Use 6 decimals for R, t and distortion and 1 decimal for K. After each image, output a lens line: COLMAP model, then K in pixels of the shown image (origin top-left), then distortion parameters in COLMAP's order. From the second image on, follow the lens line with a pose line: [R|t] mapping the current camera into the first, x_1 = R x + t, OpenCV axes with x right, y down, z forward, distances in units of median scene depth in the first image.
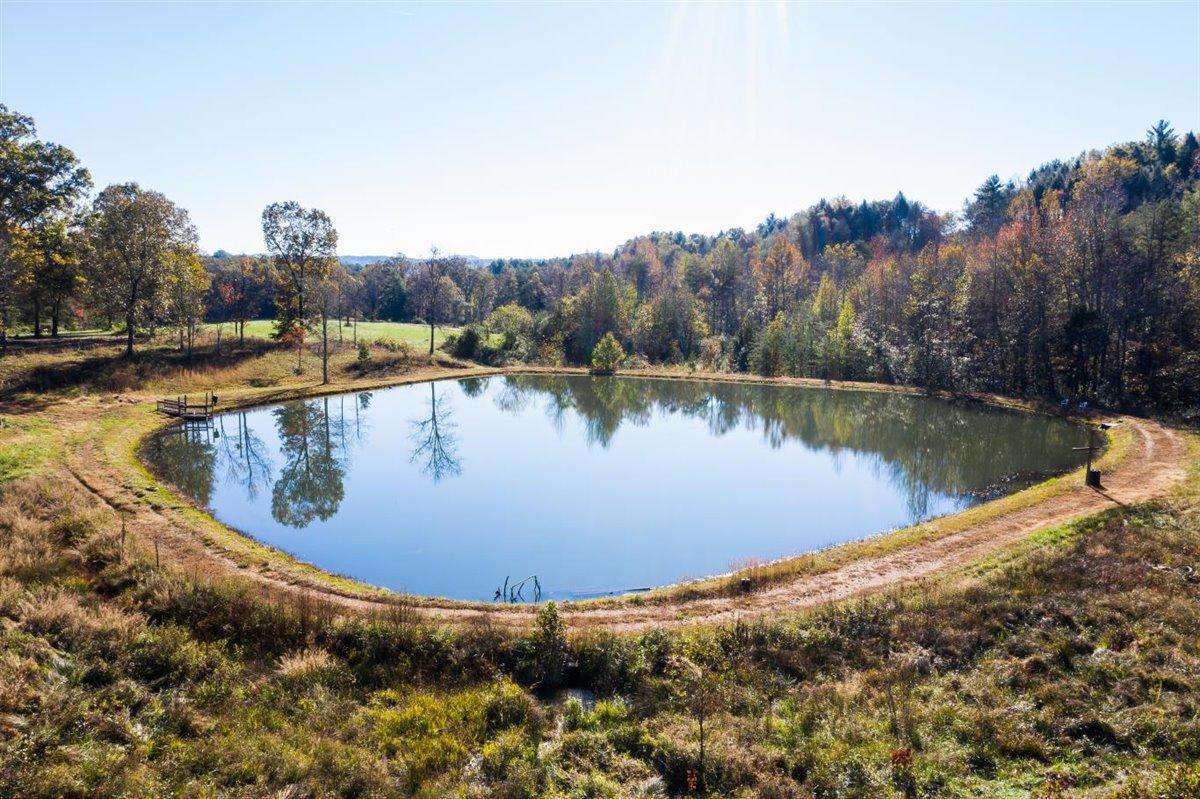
lens RADIAL K [[943.0, 0, 600.2], [0, 943.0, 401.9], [0, 0, 1]] dist [-0.018257, -0.001504]
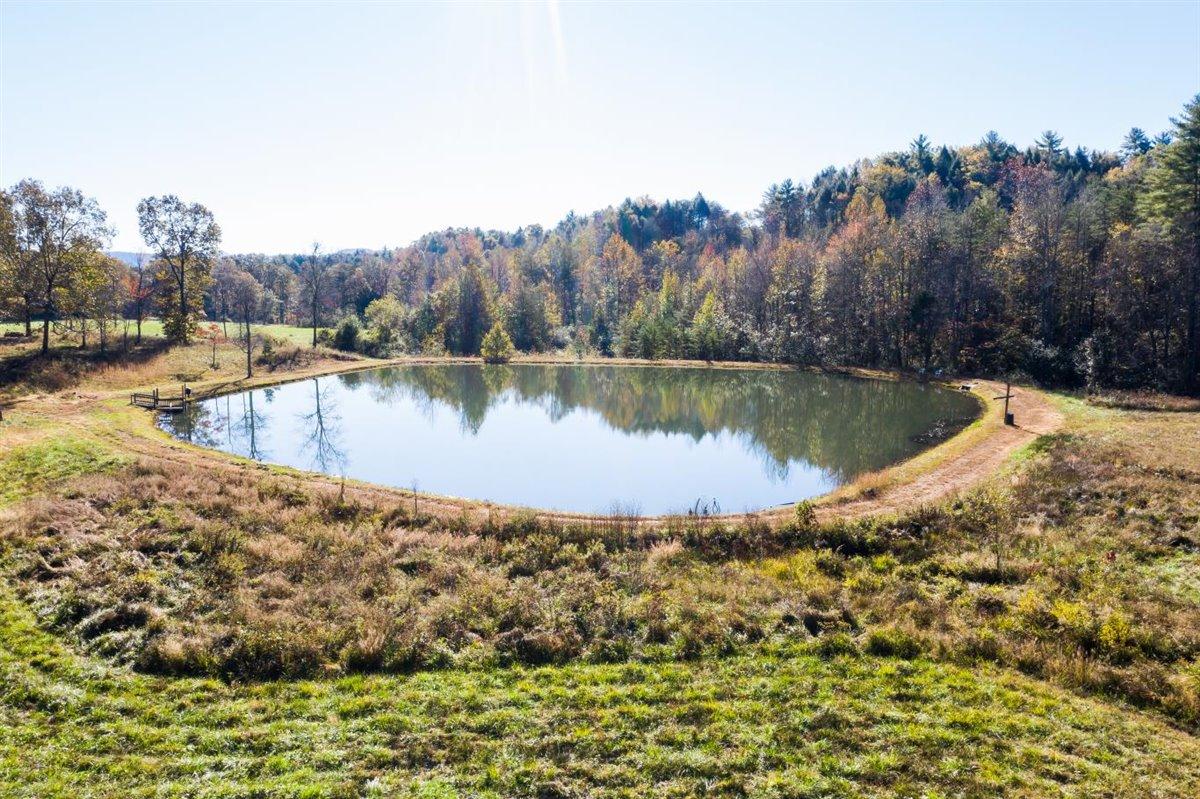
lens RADIAL K [[943.0, 0, 599.6], [0, 943.0, 397.2], [0, 0, 1]] dist [-0.018257, -0.001504]
pose [[0.968861, -0.036720, 0.244868, -0.131854], [0.036859, 0.999312, 0.004018, 0.008894], [-0.244847, 0.005133, 0.969548, -0.051724]]
